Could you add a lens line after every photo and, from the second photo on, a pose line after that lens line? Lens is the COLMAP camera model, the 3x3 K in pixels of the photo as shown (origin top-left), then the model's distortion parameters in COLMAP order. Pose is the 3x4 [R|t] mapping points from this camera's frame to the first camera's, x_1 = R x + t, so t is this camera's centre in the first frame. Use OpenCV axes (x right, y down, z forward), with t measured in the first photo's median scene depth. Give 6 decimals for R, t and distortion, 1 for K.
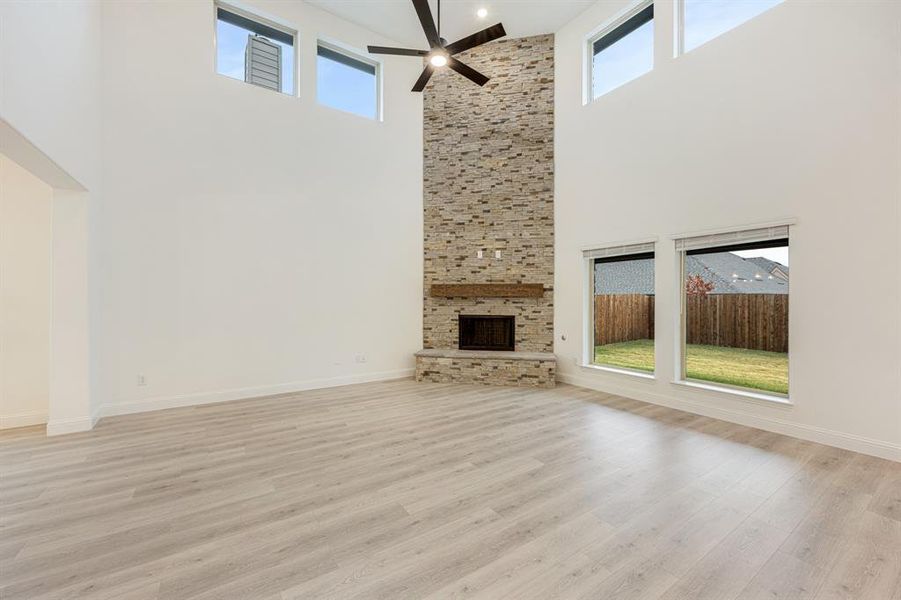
lens RADIAL K [[358.6, 0, 450.5], [0, 358.6, 300.0], [0, 0, 1]] dist [-0.000695, -0.000008]
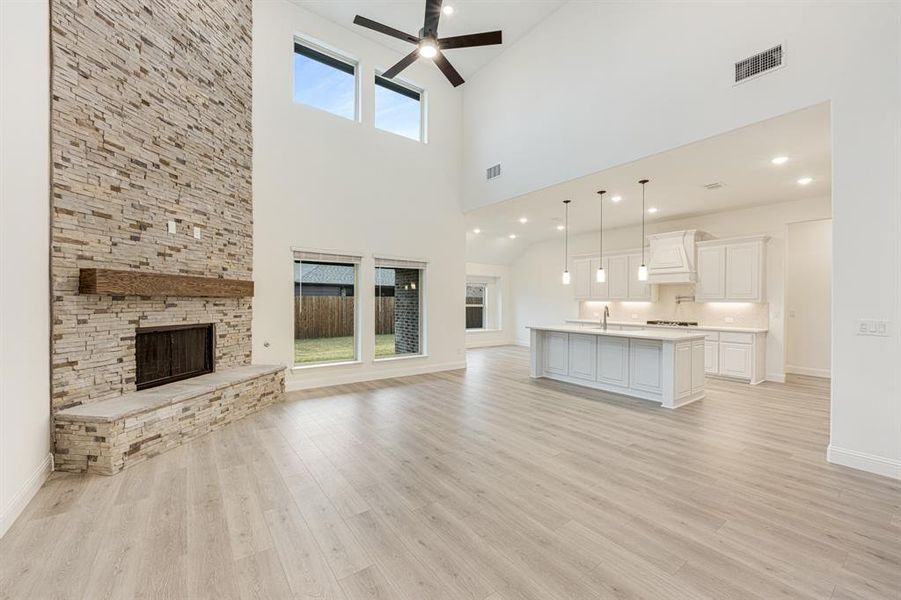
lens RADIAL K [[360.4, 0, 451.5], [0, 360.4, 302.9], [0, 0, 1]] dist [-0.000448, 0.000018]
pose [[-0.049719, -0.005167, 0.998750, -0.564242], [-0.003638, 0.999981, 0.004992, -0.001956], [-0.998757, -0.003386, -0.049736, 0.558689]]
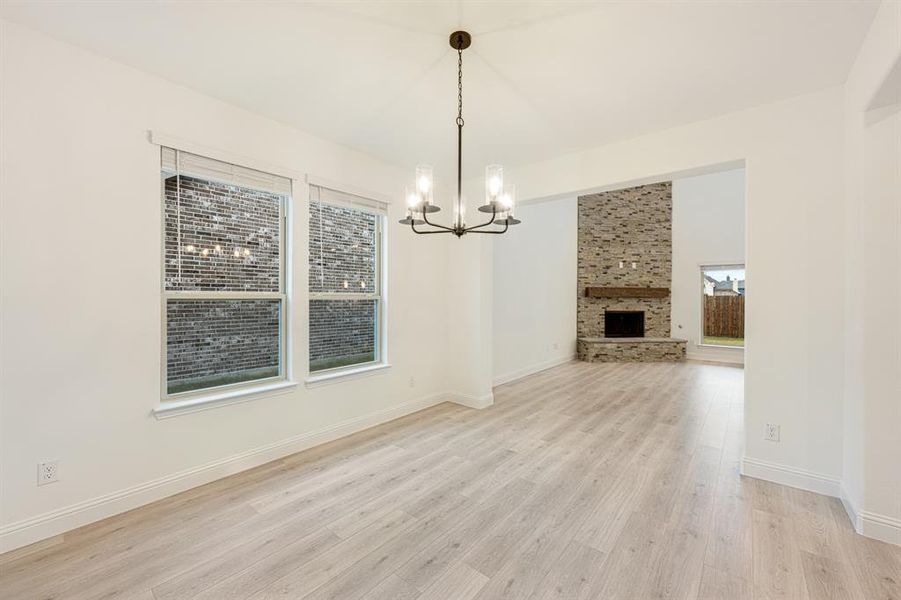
lens RADIAL K [[358.6, 0, 450.5], [0, 358.6, 300.0], [0, 0, 1]] dist [-0.000695, -0.000008]
pose [[0.958697, 0.002747, 0.284415, -0.907445], [-0.004534, 0.999974, 0.005625, -0.002579], [-0.284392, -0.006682, 0.958685, -0.091659]]
